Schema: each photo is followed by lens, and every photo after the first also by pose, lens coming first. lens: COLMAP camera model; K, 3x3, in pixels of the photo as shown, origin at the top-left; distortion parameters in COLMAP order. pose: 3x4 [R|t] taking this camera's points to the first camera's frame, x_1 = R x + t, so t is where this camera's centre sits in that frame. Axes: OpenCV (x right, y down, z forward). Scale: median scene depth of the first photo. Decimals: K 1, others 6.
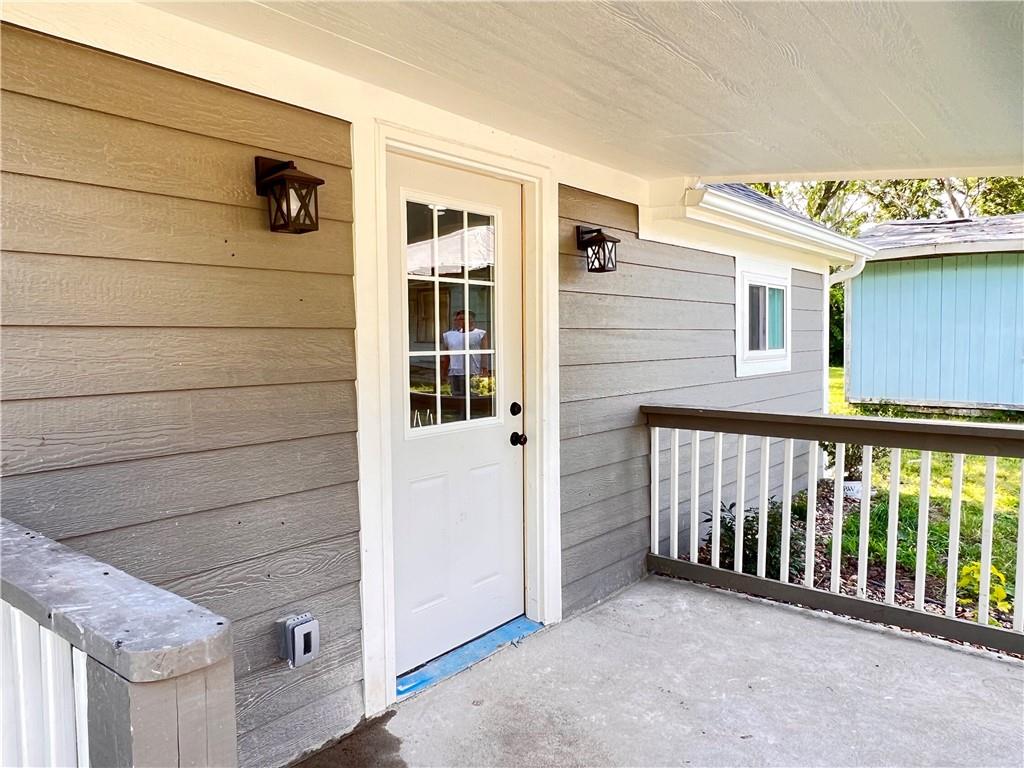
lens RADIAL K [[737.7, 0, 510.9], [0, 737.7, 385.1], [0, 0, 1]] dist [-0.012979, 0.003693]
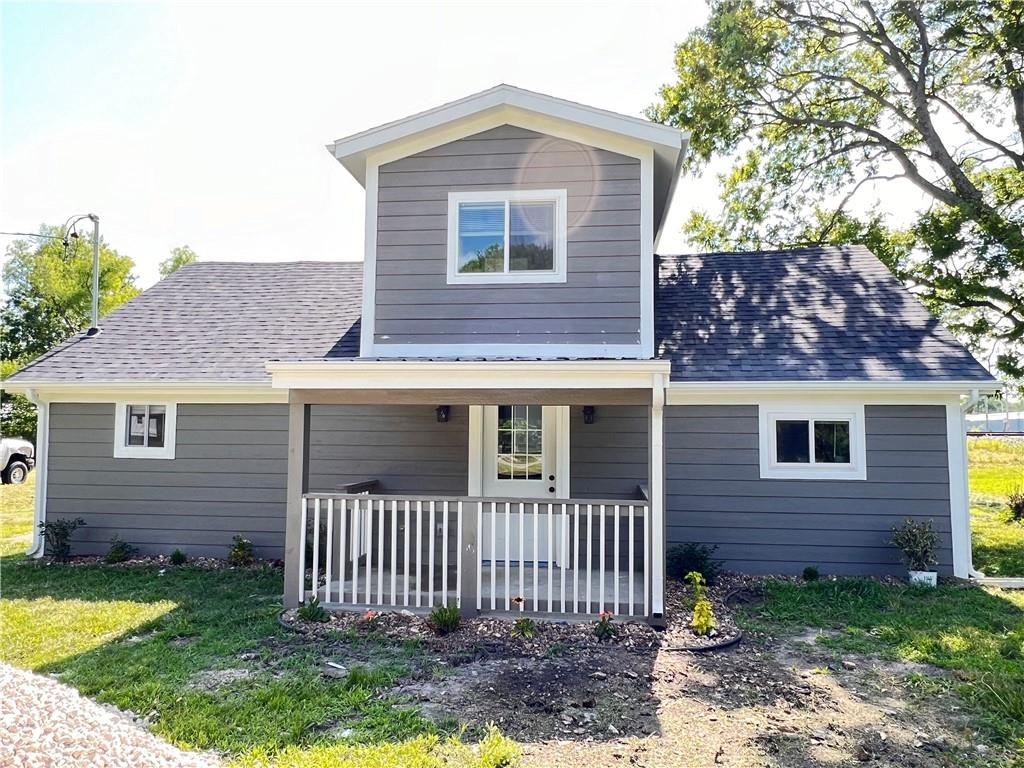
lens RADIAL K [[737.7, 0, 511.2], [0, 737.7, 385.5], [0, 0, 1]] dist [-0.012979, 0.003693]
pose [[0.526339, -0.050260, -0.848788, 1.799459], [-0.066274, 0.992790, -0.099883, -0.017828], [0.847688, 0.108825, 0.519213, -0.426227]]
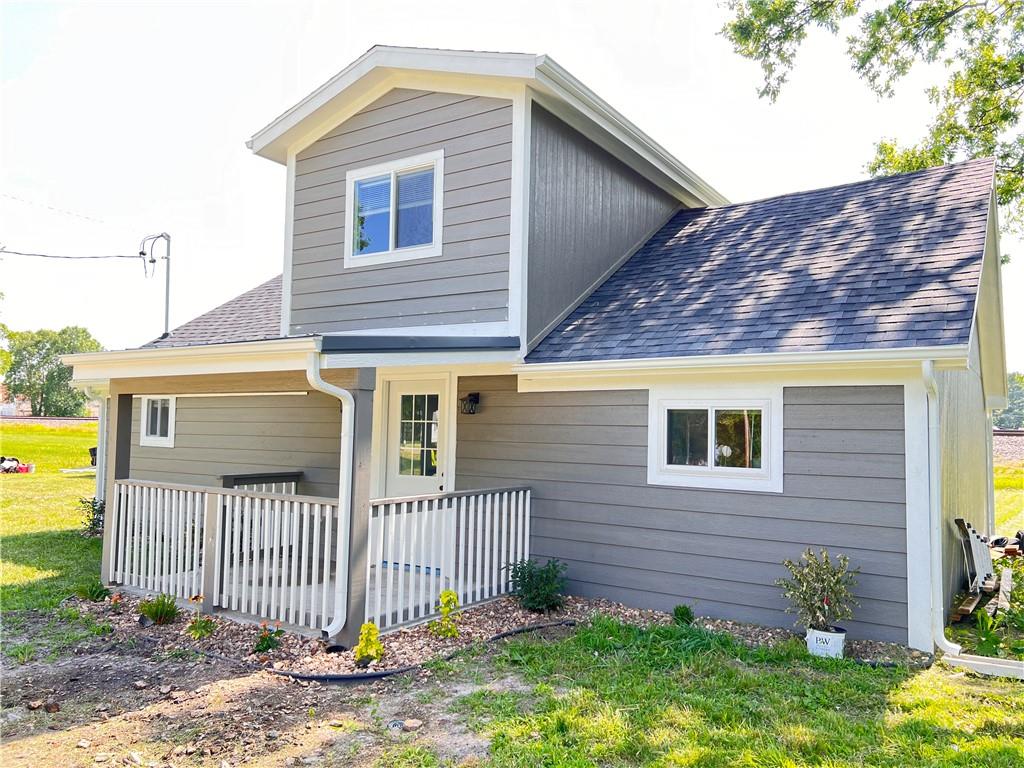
lens RADIAL K [[776.1, 0, 513.5], [0, 776.1, 384.9], [0, 0, 1]] dist [0.035258, -0.011453]
pose [[0.080394, -0.054660, -0.995263, 2.068664], [-0.085274, 0.994457, -0.061504, -0.098453], [0.993109, 0.089815, 0.075287, 0.839235]]
